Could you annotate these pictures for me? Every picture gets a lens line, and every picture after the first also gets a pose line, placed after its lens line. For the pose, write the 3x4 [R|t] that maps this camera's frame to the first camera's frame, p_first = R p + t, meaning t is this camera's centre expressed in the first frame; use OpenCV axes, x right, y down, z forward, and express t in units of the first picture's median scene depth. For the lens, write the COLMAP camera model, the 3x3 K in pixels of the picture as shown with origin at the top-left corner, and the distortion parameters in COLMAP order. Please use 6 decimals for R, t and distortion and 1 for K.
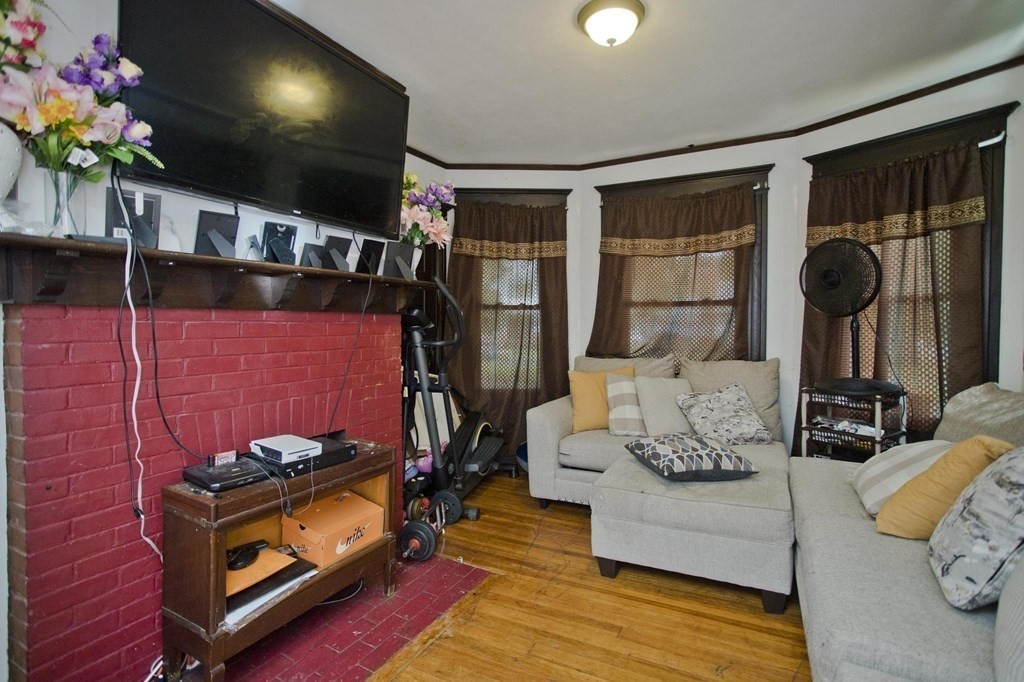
lens RADIAL K [[501.2, 0, 503.3], [0, 501.2, 324.8], [0, 0, 1]] dist [-0.054444, 0.028183]
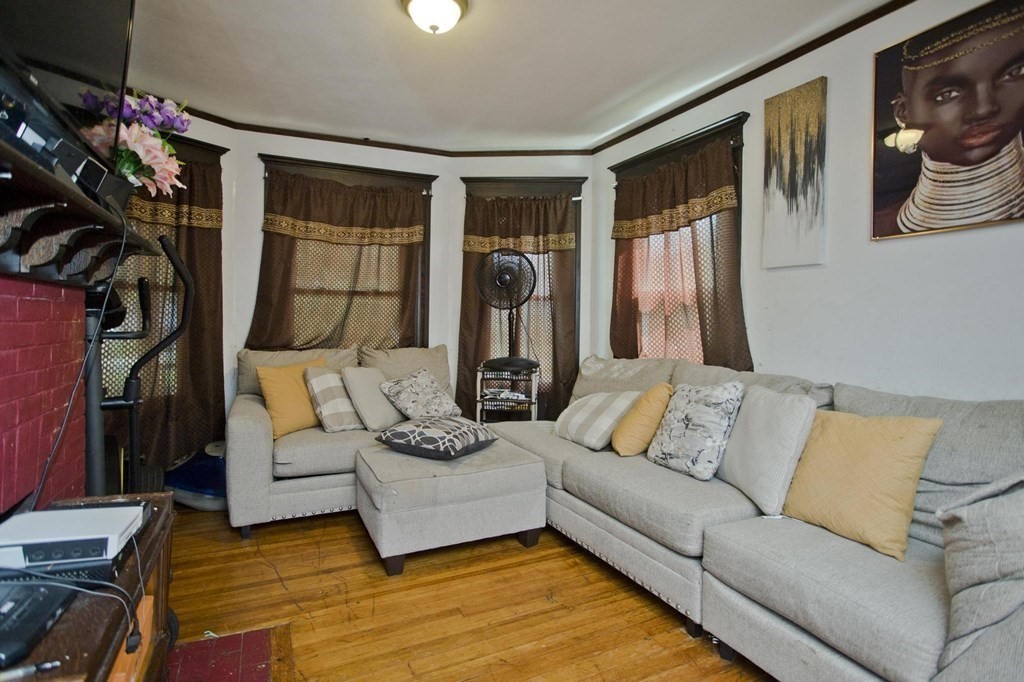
lens RADIAL K [[501.2, 0, 503.3], [0, 501.2, 324.8], [0, 0, 1]] dist [-0.054444, 0.028183]
pose [[0.603930, 0.001922, 0.797035, -0.339367], [-0.011168, 0.999919, 0.006051, 0.013809], [-0.796959, -0.012556, 0.603903, 0.206272]]
